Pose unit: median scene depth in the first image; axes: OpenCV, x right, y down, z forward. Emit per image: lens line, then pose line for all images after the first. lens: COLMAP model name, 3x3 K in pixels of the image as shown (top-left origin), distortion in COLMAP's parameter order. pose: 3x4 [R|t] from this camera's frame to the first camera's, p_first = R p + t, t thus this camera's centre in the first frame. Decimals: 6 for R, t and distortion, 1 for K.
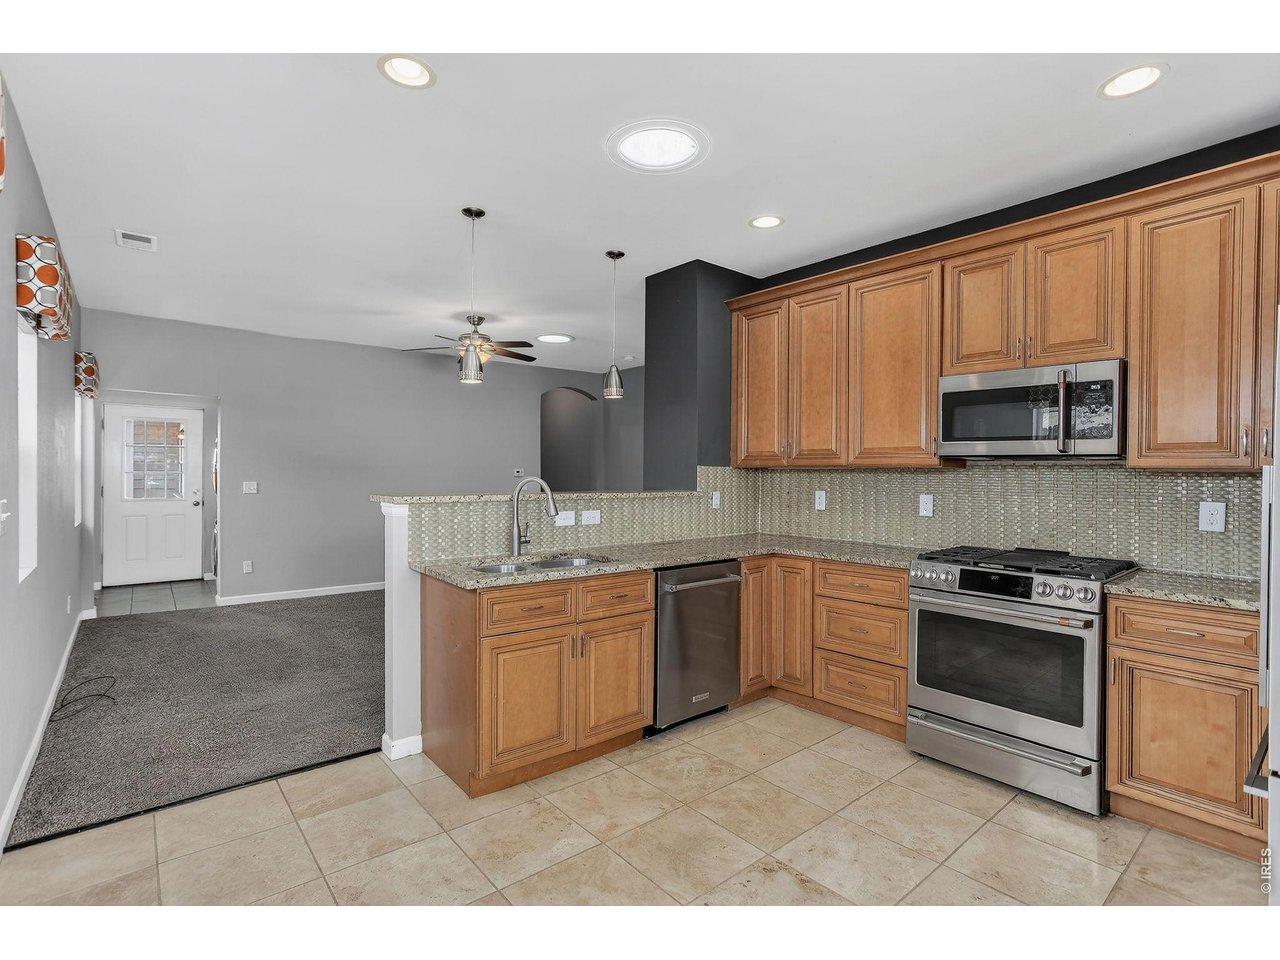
lens RADIAL K [[613.7, 0, 632.0], [0, 613.7, 472.8], [0, 0, 1]] dist [-0.043110, 0.018070]
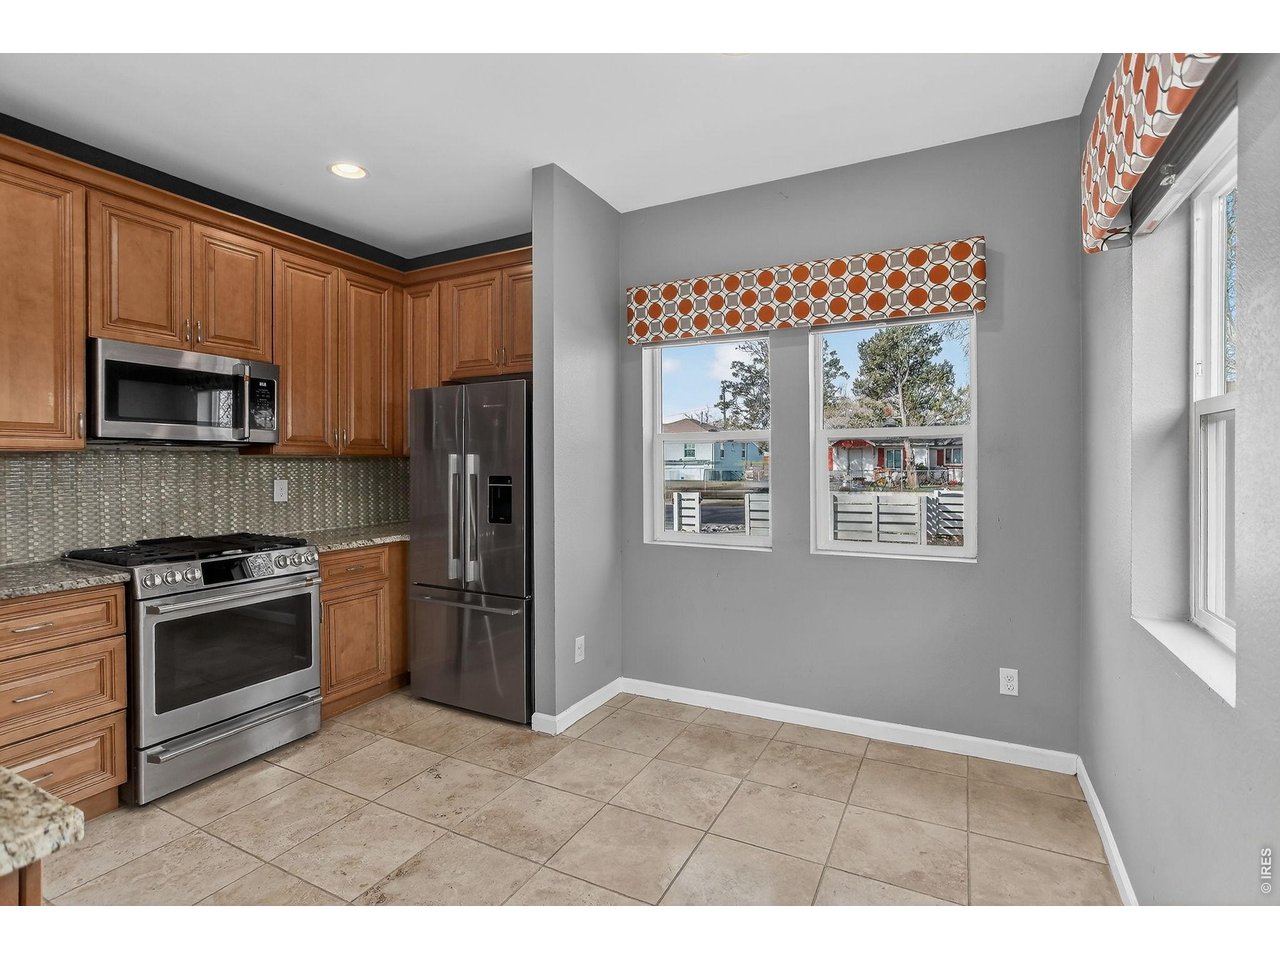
lens RADIAL K [[613.7, 0, 632.0], [0, 613.7, 472.8], [0, 0, 1]] dist [-0.043110, 0.018070]
pose [[-0.377485, -0.025861, 0.925655, -0.493088], [-0.001245, 0.999623, 0.027419, -0.004523], [-0.926015, 0.009198, -0.377375, 0.663875]]
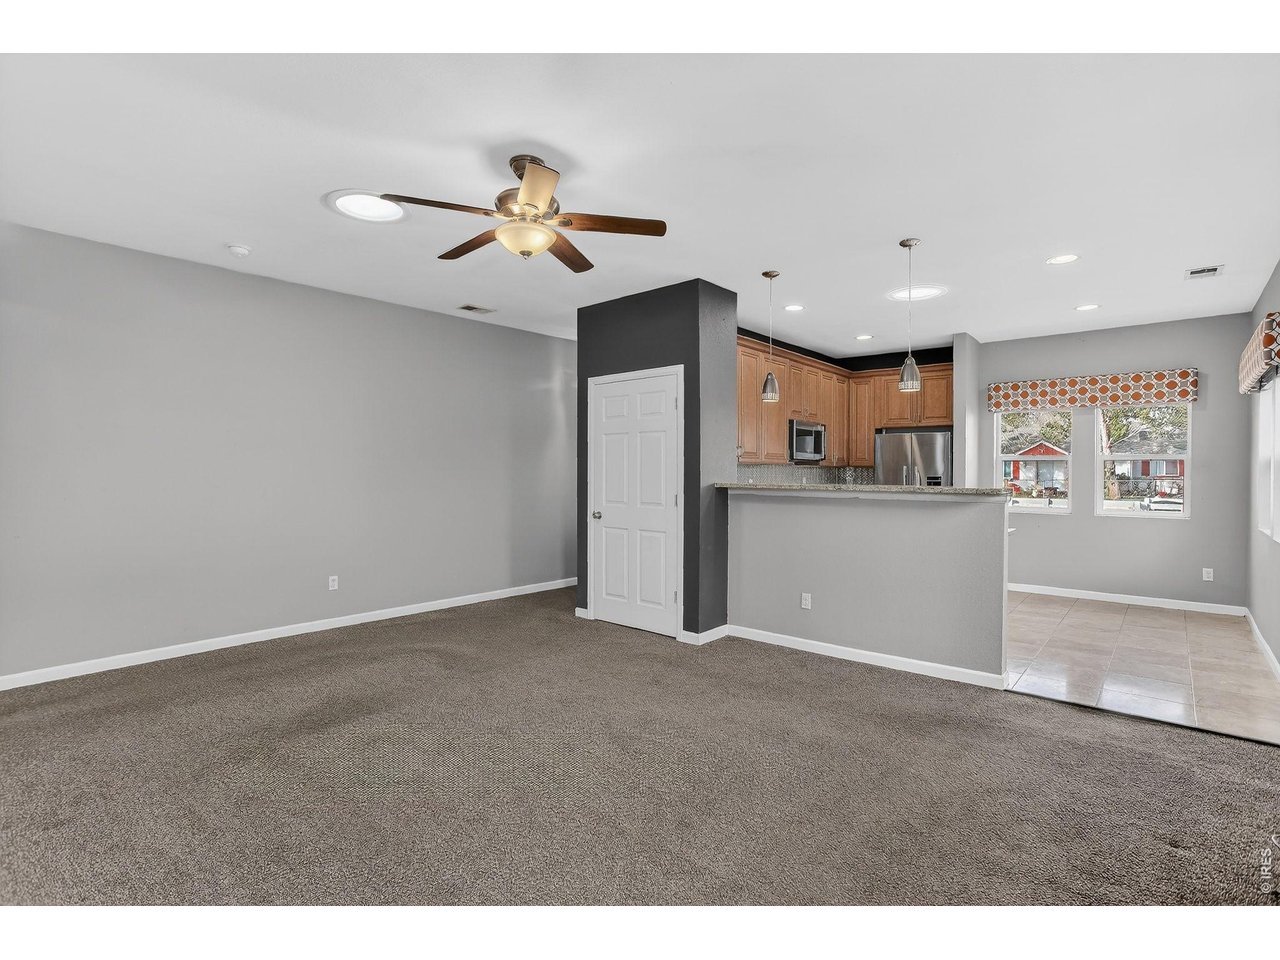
lens RADIAL K [[613.7, 0, 632.0], [0, 613.7, 472.8], [0, 0, 1]] dist [-0.043110, 0.018070]
pose [[-0.152240, -0.021949, 0.988100, -1.357862], [-0.010188, 0.999735, 0.020638, -0.016917], [-0.988291, -0.006925, -0.152423, 1.762940]]
